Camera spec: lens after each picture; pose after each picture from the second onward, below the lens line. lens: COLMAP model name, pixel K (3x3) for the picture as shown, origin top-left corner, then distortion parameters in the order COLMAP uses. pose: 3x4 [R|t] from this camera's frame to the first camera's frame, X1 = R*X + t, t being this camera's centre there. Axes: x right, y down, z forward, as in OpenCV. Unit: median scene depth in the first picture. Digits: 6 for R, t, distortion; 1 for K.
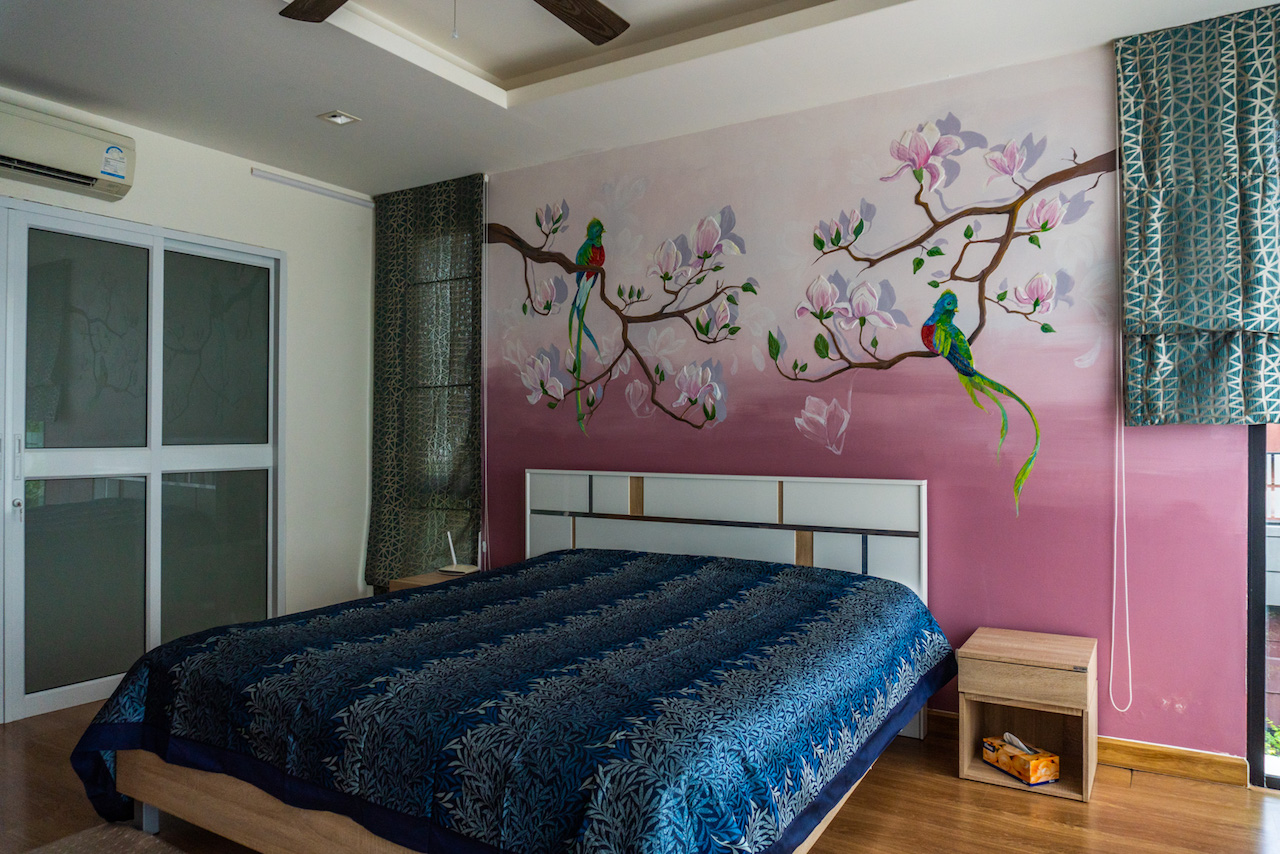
lens RADIAL K [[855.2, 0, 646.2], [0, 855.2, 428.6], [0, 0, 1]] dist [-0.036006, 0.013545]
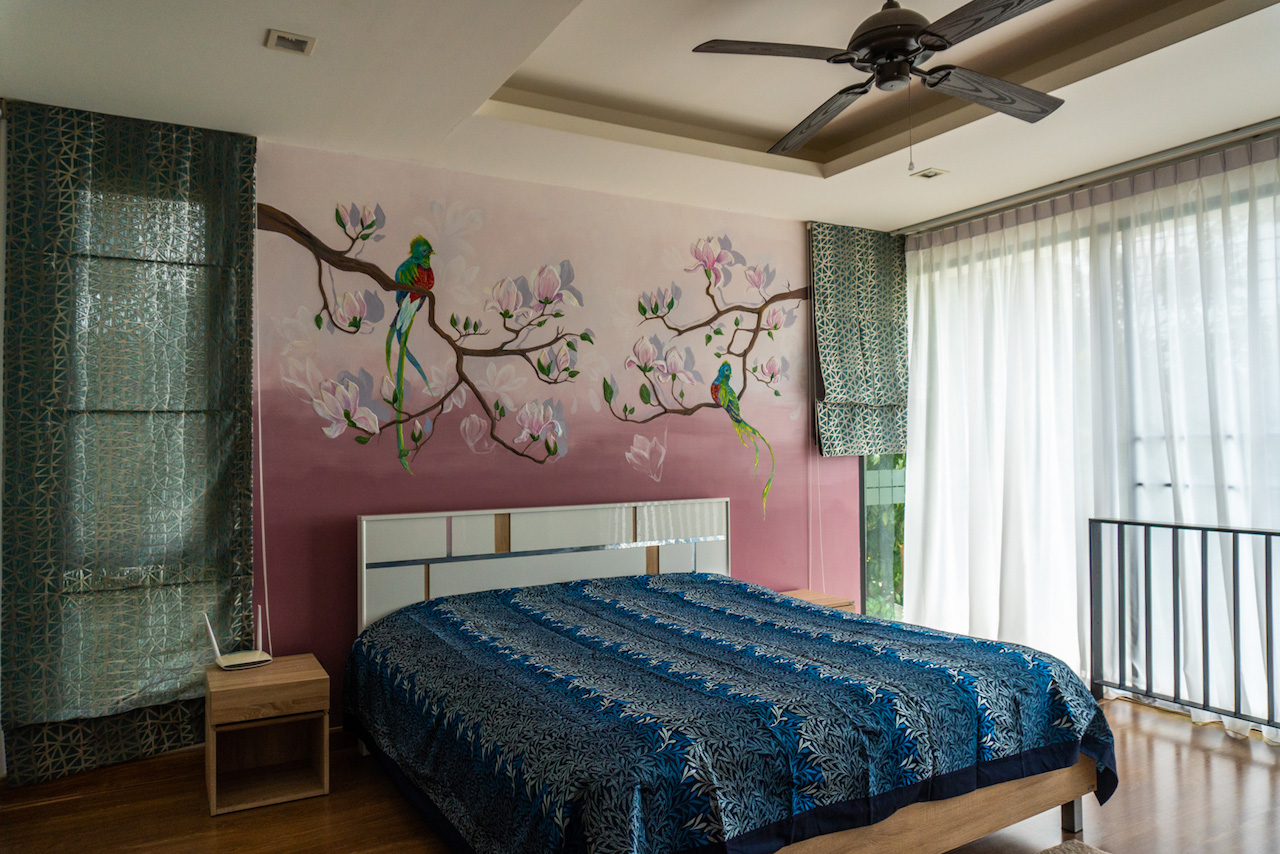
lens RADIAL K [[855.2, 0, 648.1], [0, 855.2, 422.6], [0, 0, 1]] dist [-0.036006, 0.013545]
pose [[0.472751, 0.014424, 0.881078, -0.814566], [0.005617, 0.999796, -0.019381, -0.029543], [-0.881178, 0.014112, 0.472574, 0.387022]]
